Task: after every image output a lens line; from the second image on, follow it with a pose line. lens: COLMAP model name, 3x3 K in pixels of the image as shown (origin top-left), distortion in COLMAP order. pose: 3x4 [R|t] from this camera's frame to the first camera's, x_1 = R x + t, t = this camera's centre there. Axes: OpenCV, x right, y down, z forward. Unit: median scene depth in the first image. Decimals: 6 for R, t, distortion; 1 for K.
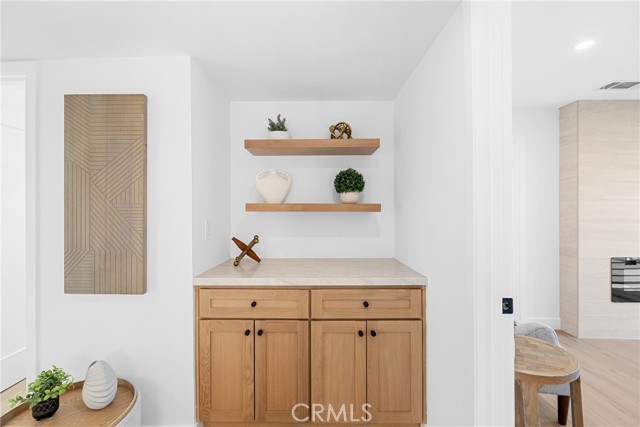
lens RADIAL K [[269.0, 0, 318.6], [0, 269.0, 211.5], [0, 0, 1]] dist [0.000624, 0.000285]
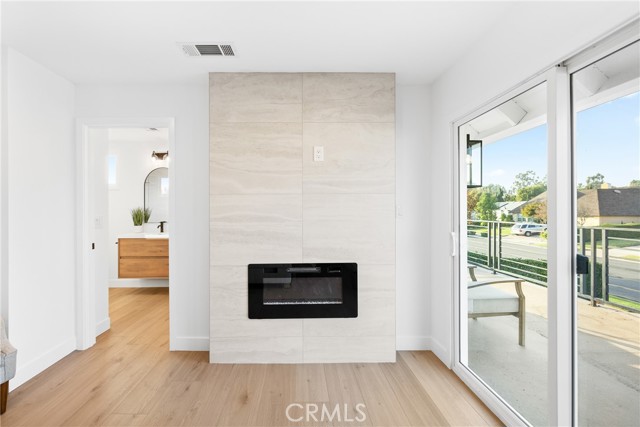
lens RADIAL K [[269.0, 0, 318.6], [0, 269.0, 211.5], [0, 0, 1]] dist [0.000624, 0.000285]
pose [[0.999773, -0.006056, 0.020448, 1.283825], [0.006057, 0.999982, 0.000041, 0.011611], [-0.020448, 0.000083, 0.999791, 0.174936]]
